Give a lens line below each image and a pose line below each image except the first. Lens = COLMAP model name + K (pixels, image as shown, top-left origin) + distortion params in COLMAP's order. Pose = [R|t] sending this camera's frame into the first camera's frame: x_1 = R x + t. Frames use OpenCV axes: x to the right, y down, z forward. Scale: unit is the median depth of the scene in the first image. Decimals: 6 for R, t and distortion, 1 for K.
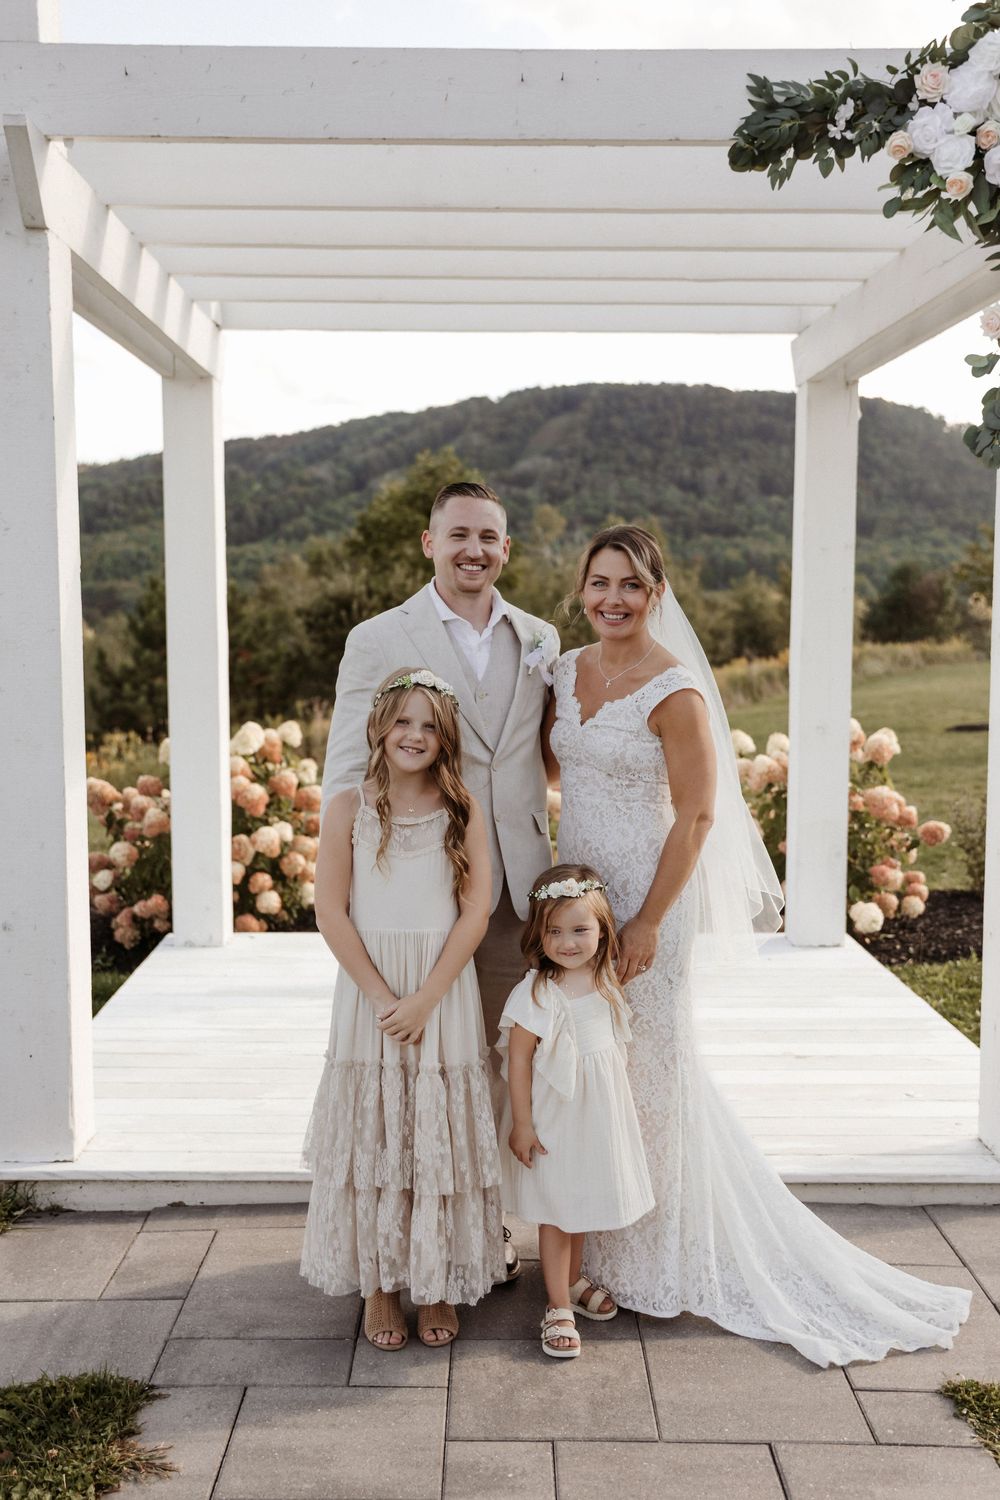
lens RADIAL K [[1567.3, 0, 500.0], [0, 1567.3, 750.0], [0, 0, 1]] dist [-0.001966, -0.001479]
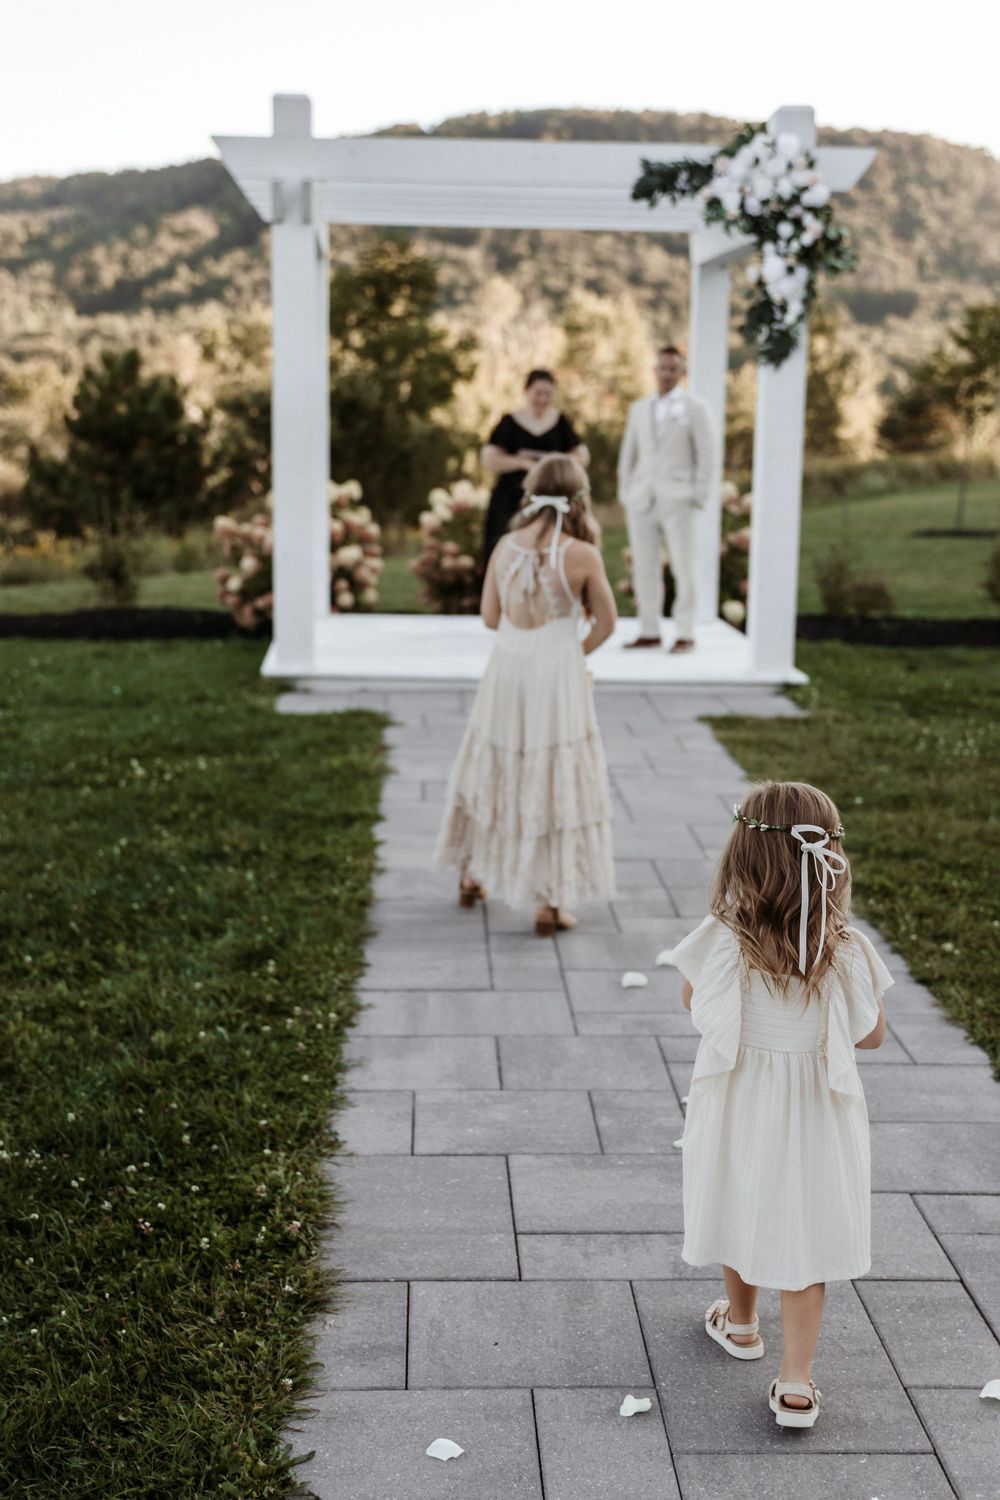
lens RADIAL K [[2021.3, 0, 500.0], [0, 2021.3, 750.0], [0, 0, 1]] dist [0.012883, 0.057459]
pose [[0.999318, 0.008512, 0.035934, -0.065508], [-0.011306, 0.996868, 0.078273, 0.086297], [-0.035156, -0.078625, 0.996284, -0.969980]]
